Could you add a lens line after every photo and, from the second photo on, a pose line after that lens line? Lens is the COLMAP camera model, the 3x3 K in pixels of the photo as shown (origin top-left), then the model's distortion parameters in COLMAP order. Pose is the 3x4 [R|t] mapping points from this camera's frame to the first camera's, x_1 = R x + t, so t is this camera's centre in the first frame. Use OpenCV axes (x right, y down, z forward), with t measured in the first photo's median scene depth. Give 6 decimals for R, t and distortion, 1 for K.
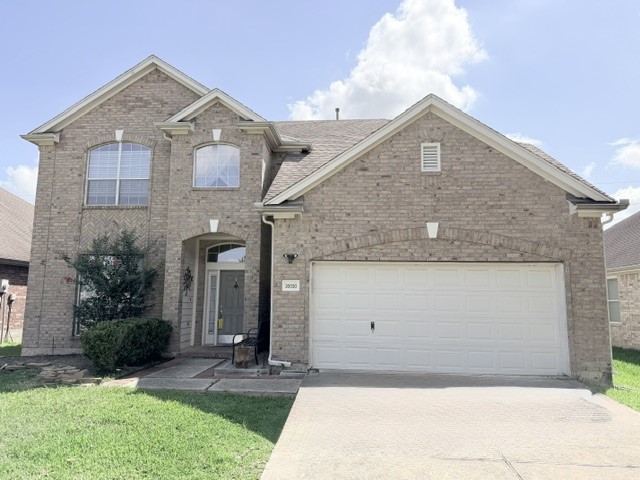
lens RADIAL K [[456.0, 0, 319.5], [0, 456.0, 242.6], [0, 0, 1]] dist [0.065926, -0.021486]
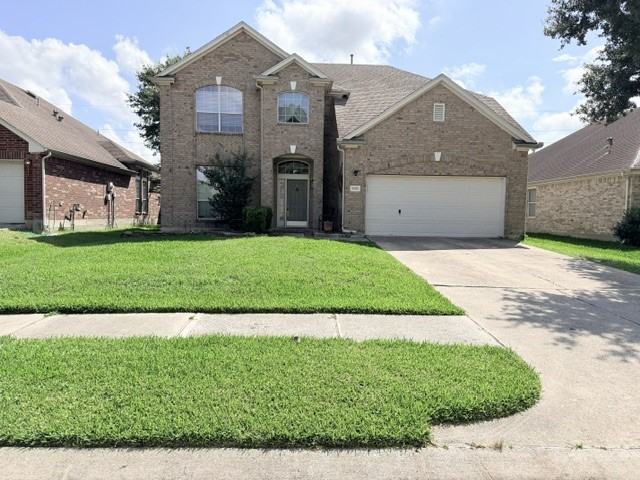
lens RADIAL K [[456.0, 0, 321.7], [0, 456.0, 238.2], [0, 0, 1]] dist [0.065926, -0.021486]
pose [[0.991499, -0.000890, 0.130111, -0.399787], [-0.023172, 0.982784, 0.183299, -0.031712], [-0.128034, -0.184756, 0.974409, -0.667818]]
